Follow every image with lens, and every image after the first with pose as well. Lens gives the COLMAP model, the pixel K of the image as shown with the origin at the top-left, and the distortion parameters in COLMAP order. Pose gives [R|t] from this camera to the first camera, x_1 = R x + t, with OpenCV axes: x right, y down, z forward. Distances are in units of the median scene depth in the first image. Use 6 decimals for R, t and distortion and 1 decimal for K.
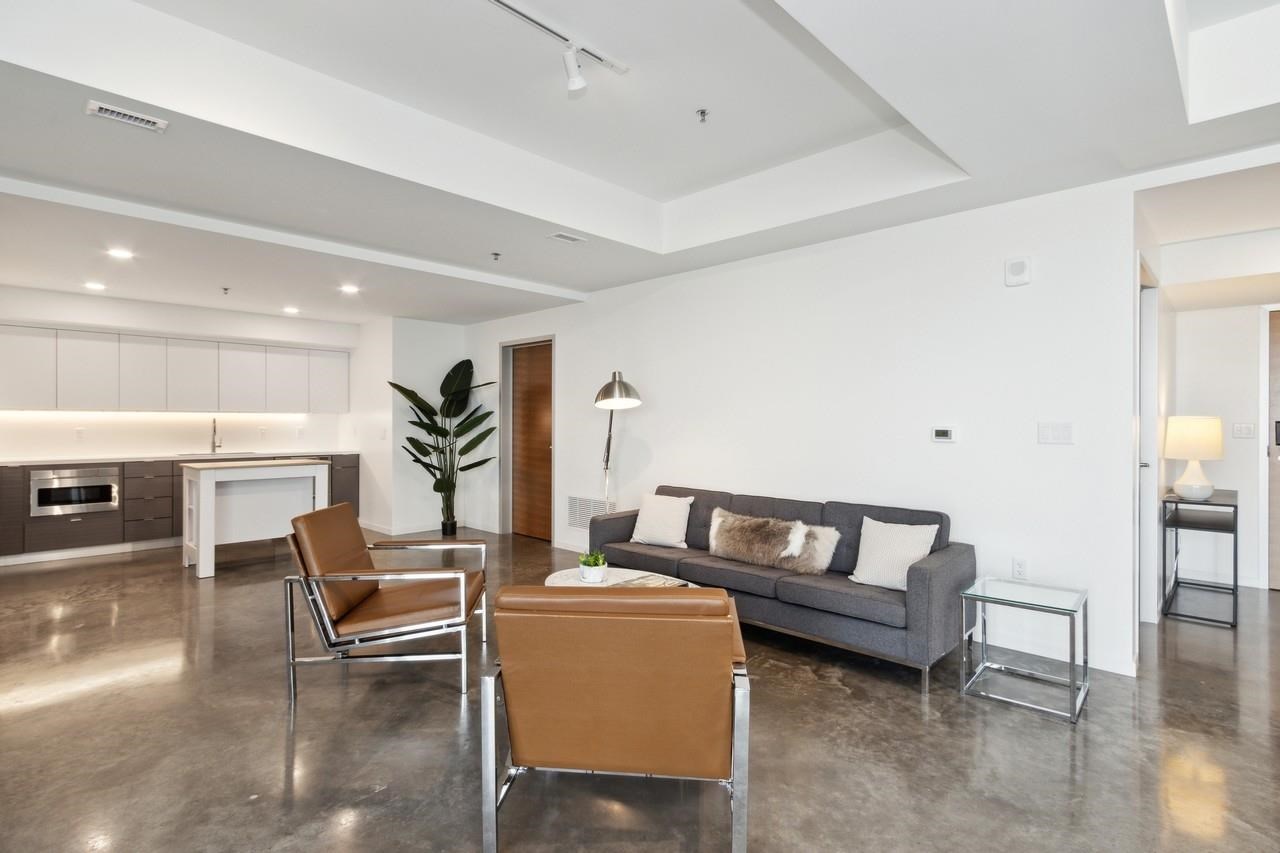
lens RADIAL K [[627.4, 0, 630.9], [0, 627.4, 424.5], [0, 0, 1]] dist [0.003049, 0.001479]
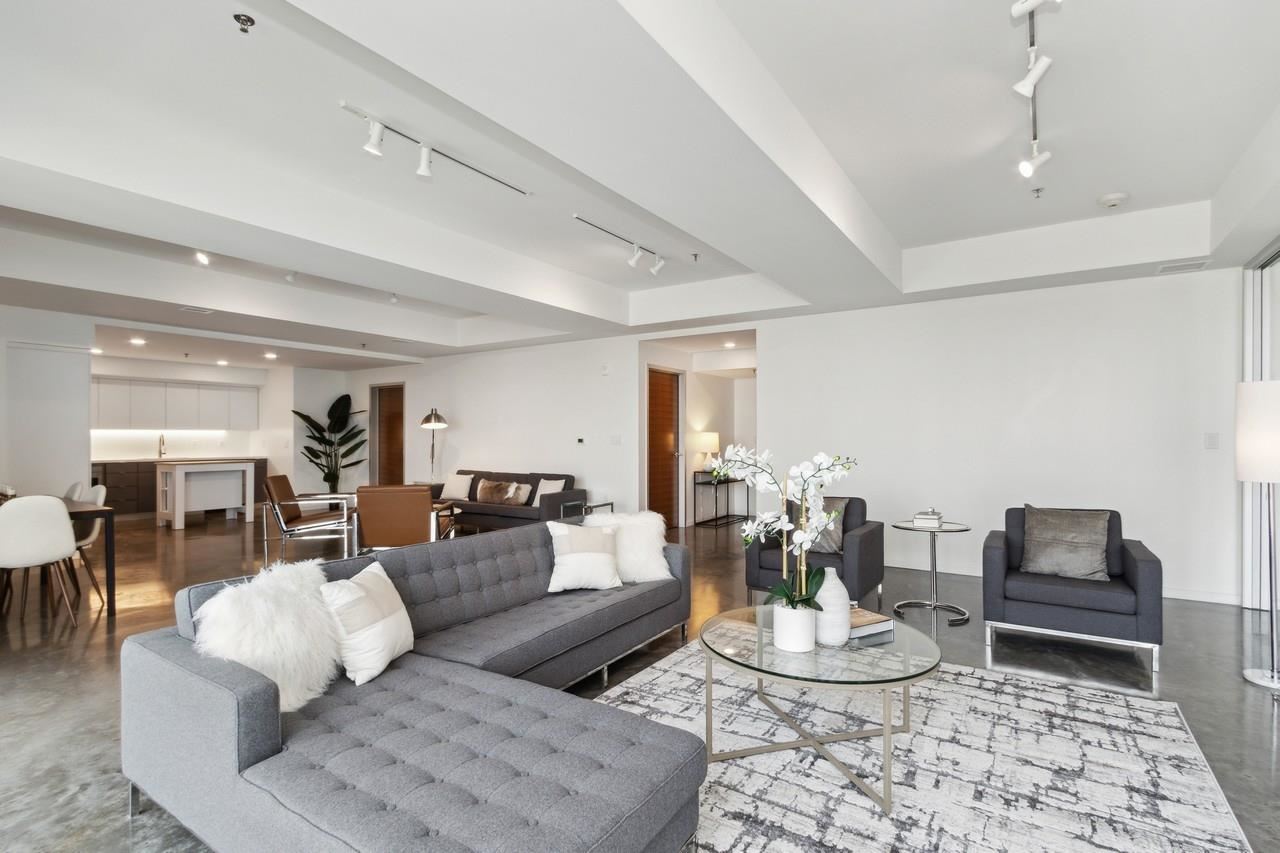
lens RADIAL K [[609.9, 0, 636.2], [0, 609.9, 435.9], [0, 0, 1]] dist [0.004213, -0.000386]
pose [[0.982407, -0.002486, 0.186736, 0.181454], [0.003421, 0.999983, -0.004689, 0.005517], [-0.186721, 0.005246, 0.982399, -0.697984]]
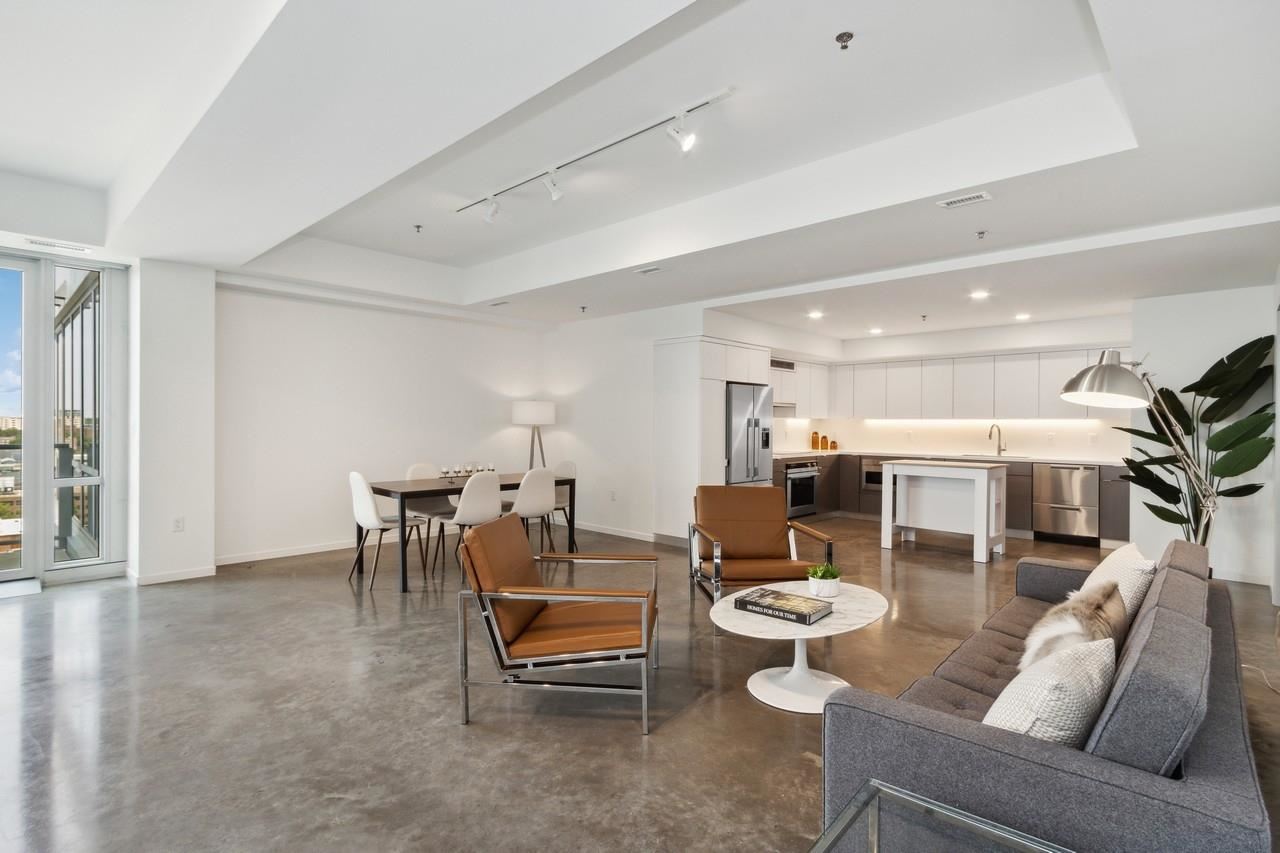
lens RADIAL K [[620.0, 0, 635.8], [0, 620.0, 420.7], [0, 0, 1]] dist [0.007000, -0.000722]
pose [[0.014503, -0.006304, -0.999875, 0.493227], [-0.011589, 0.999912, -0.006473, -0.002137], [0.999828, 0.011682, 0.014428, 0.396654]]
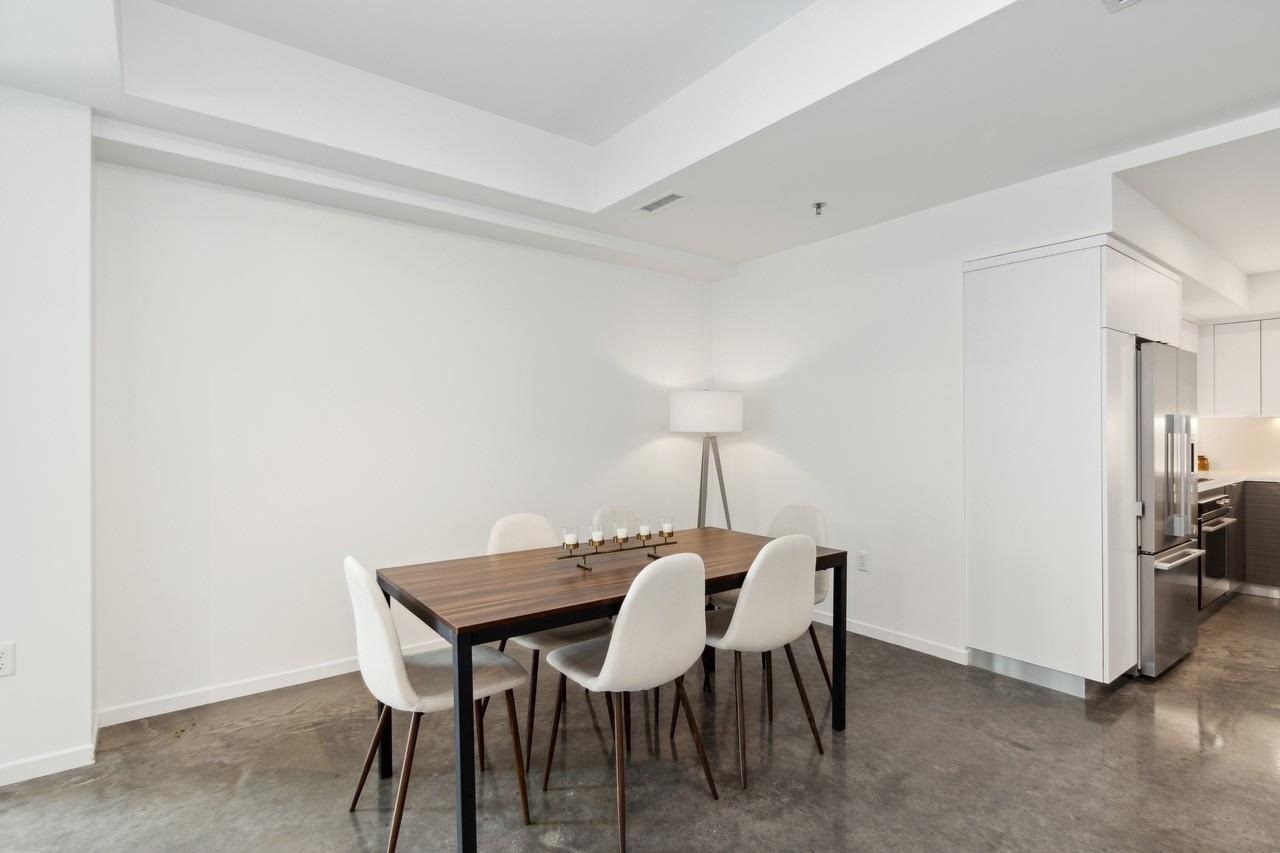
lens RADIAL K [[619.5, 0, 638.0], [0, 619.5, 431.9], [0, 0, 1]] dist [0.002213, 0.000454]
pose [[-0.141123, -0.002025, -0.989990, -0.028974], [-0.000590, 0.999998, -0.001961, 0.000116], [0.989992, 0.000308, -0.141124, 0.233120]]
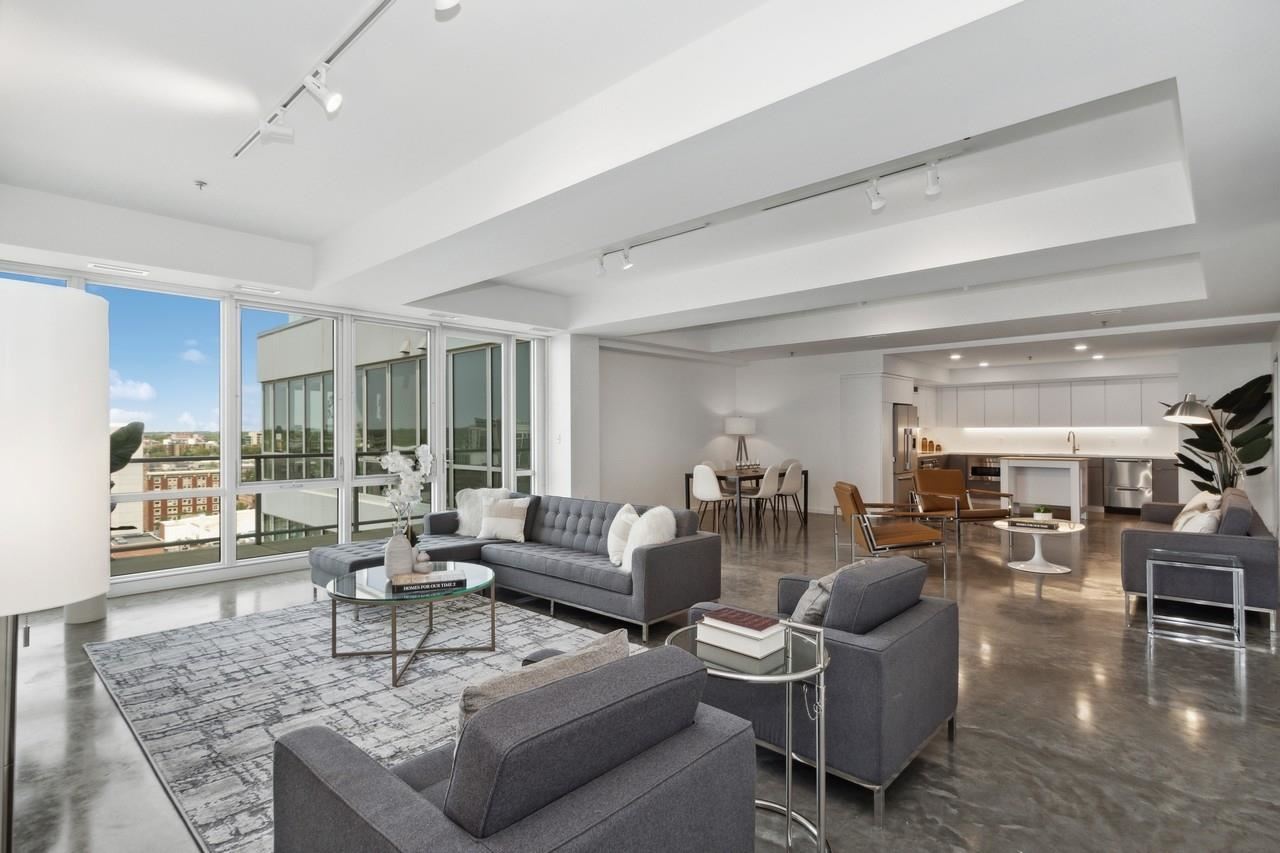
lens RADIAL K [[627.4, 0, 630.9], [0, 627.4, 424.5], [0, 0, 1]] dist [0.003049, 0.001479]
pose [[0.019246, -0.013500, -0.999724, 0.981129], [-0.003101, 0.999903, -0.013562, -0.002303], [0.999810, 0.003361, 0.019202, -0.124855]]
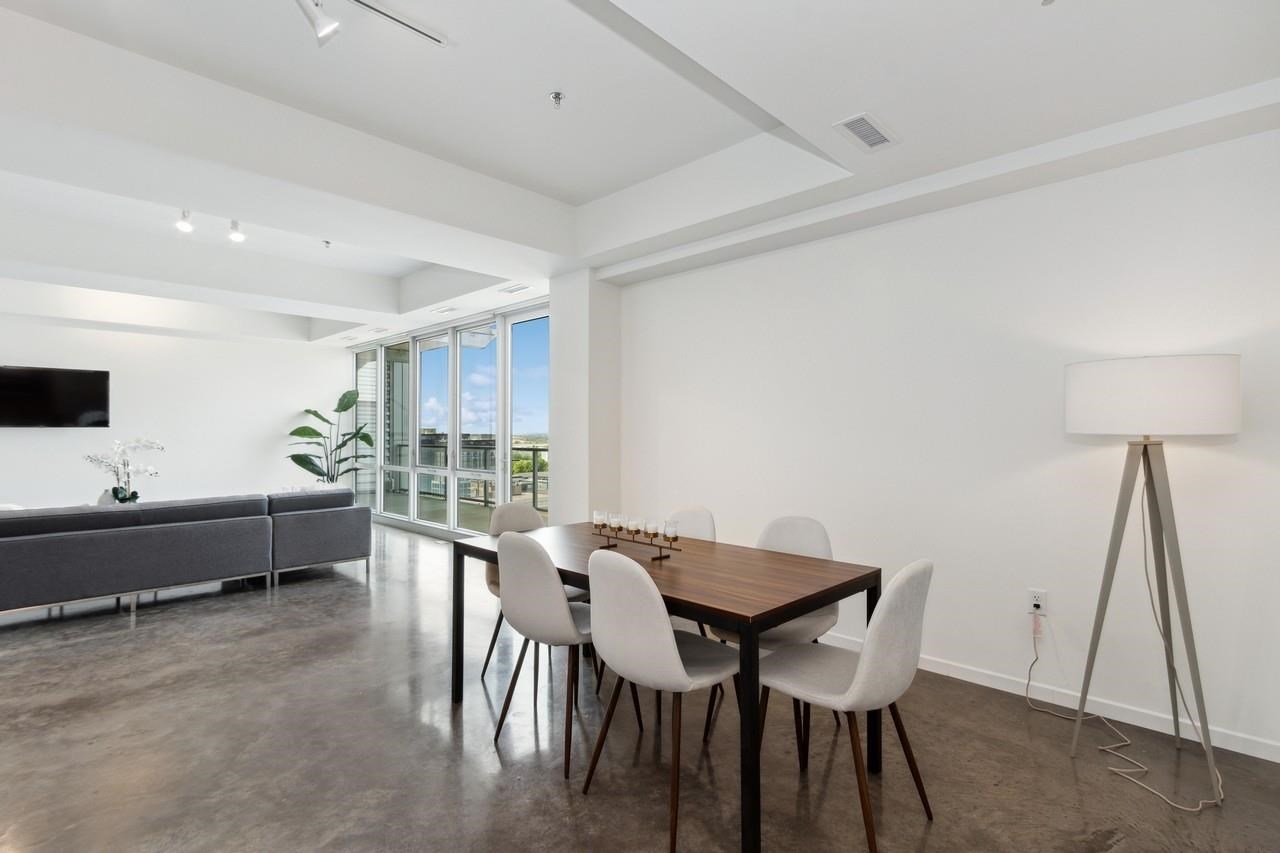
lens RADIAL K [[600.3, 0, 636.2], [0, 600.3, 437.8], [0, 0, 1]] dist [0.003385, -0.000153]
pose [[-0.999978, -0.003973, -0.005346, -0.425373], [-0.004034, 0.999926, 0.011474, -0.002089], [0.005300, 0.011495, -0.999920, 0.589411]]
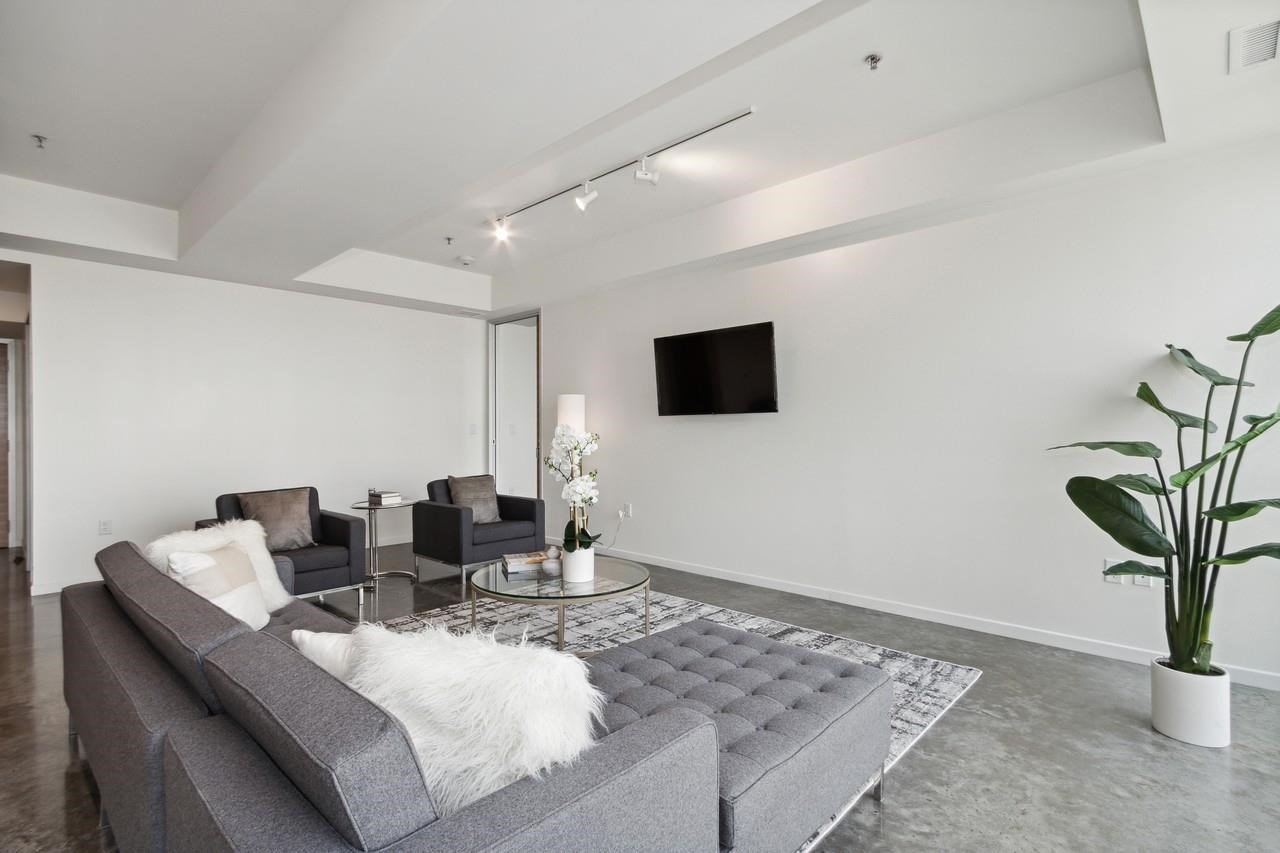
lens RADIAL K [[609.9, 0, 636.2], [0, 609.9, 435.9], [0, 0, 1]] dist [0.004213, -0.000386]
pose [[-0.013951, -0.011114, 0.999841, -0.150034], [0.007044, 0.999912, 0.011213, 0.013477], [-0.999878, 0.007199, -0.013872, -0.378638]]
